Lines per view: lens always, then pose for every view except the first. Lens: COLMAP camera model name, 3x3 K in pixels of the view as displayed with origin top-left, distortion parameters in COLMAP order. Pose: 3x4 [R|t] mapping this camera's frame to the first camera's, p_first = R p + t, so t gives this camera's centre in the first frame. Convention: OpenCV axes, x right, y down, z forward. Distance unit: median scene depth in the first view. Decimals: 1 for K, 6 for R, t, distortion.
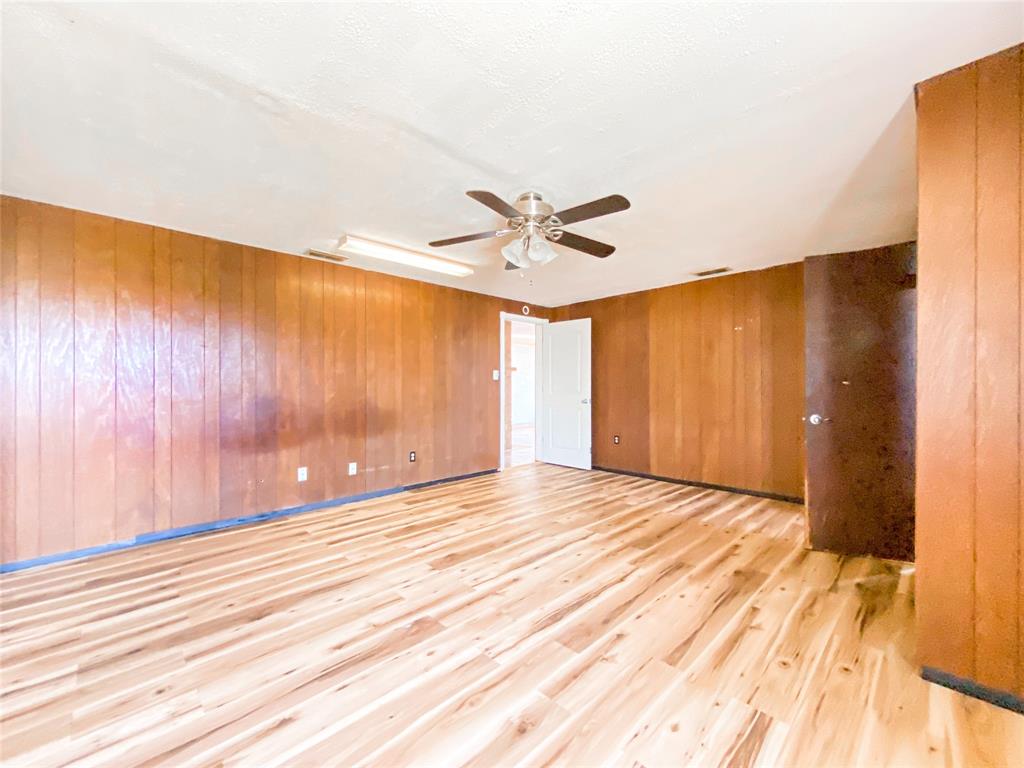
lens RADIAL K [[416.6, 0, 515.2], [0, 416.6, 386.3], [0, 0, 1]] dist [-0.002855, -0.000243]
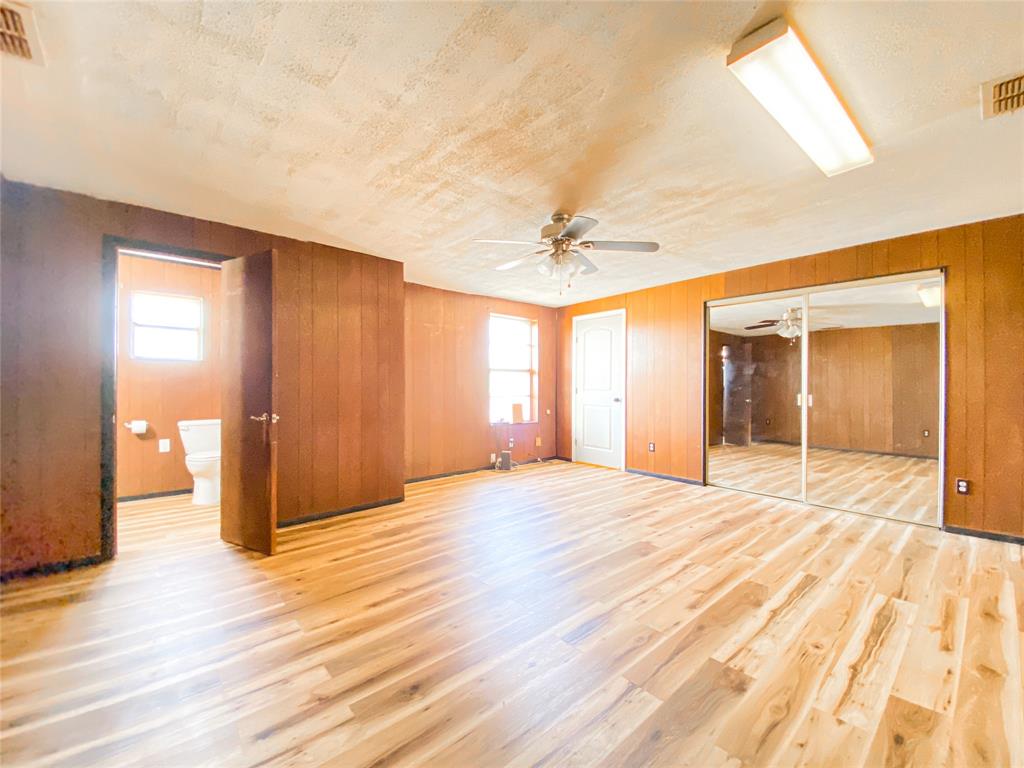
lens RADIAL K [[416.6, 0, 515.2], [0, 416.6, 386.3], [0, 0, 1]] dist [-0.002855, -0.000243]
pose [[-0.998333, 0.003486, 0.057608, 0.092472], [0.003735, 0.999984, 0.004225, 0.002930], [-0.057593, 0.004434, -0.998330, 1.988351]]
